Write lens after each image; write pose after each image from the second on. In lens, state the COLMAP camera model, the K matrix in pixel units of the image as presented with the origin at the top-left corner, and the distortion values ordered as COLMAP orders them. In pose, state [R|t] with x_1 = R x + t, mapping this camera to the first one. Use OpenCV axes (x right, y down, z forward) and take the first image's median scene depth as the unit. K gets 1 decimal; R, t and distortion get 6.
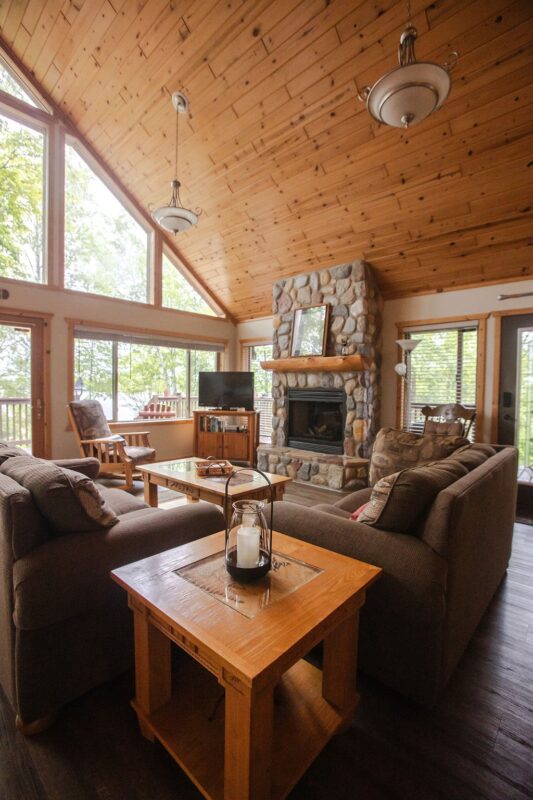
lens RADIAL K [[367.2, 0, 266.5], [0, 367.2, 400.0], [0, 0, 1]] dist [-0.055695, 0.021949]
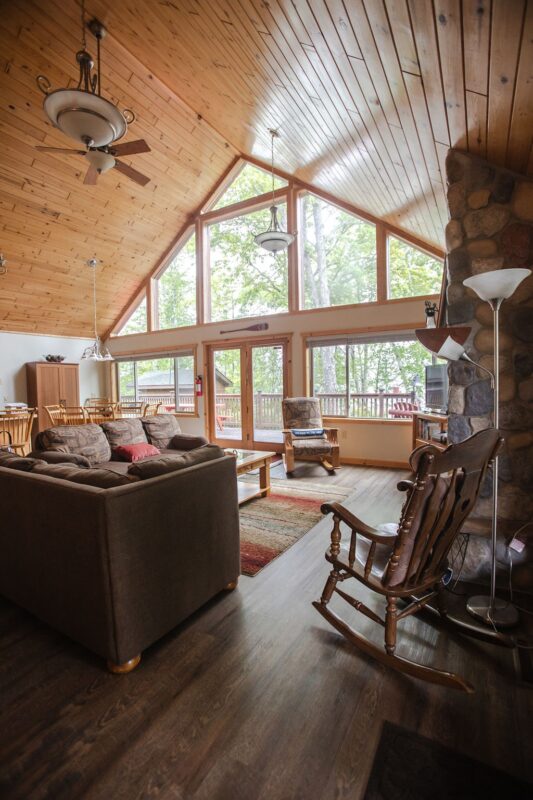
lens RADIAL K [[367.2, 0, 266.5], [0, 367.2, 400.0], [0, 0, 1]] dist [-0.055695, 0.021949]
pose [[0.193544, 0.032253, -0.980561, 0.626566], [-0.008625, 0.999477, 0.031173, -0.025098], [0.981054, 0.002424, 0.193721, 0.545426]]
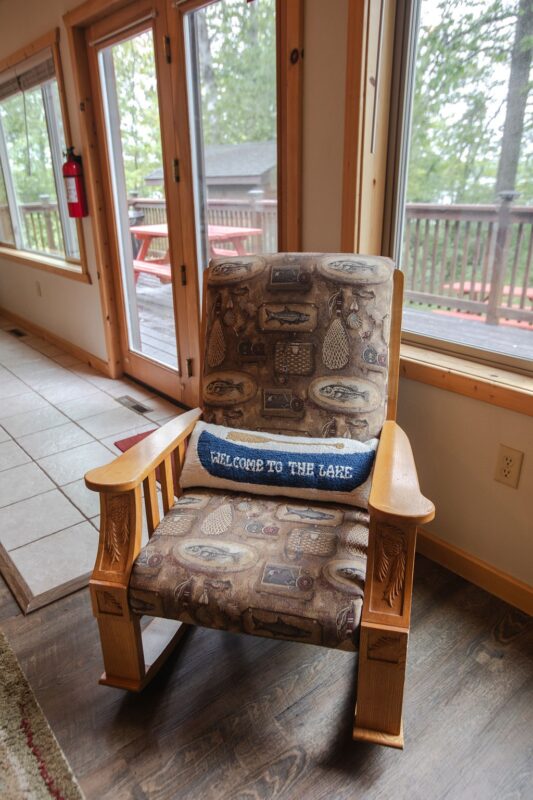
lens RADIAL K [[546.8, 0, 266.5], [0, 546.8, 400.0], [0, 0, 1]] dist [0.002995, 0.001443]
pose [[-0.146239, 0.370118, -0.917402, -0.101253], [0.000256, 0.927386, 0.374105, -0.038629], [0.989249, 0.054474, -0.135715, 0.885538]]
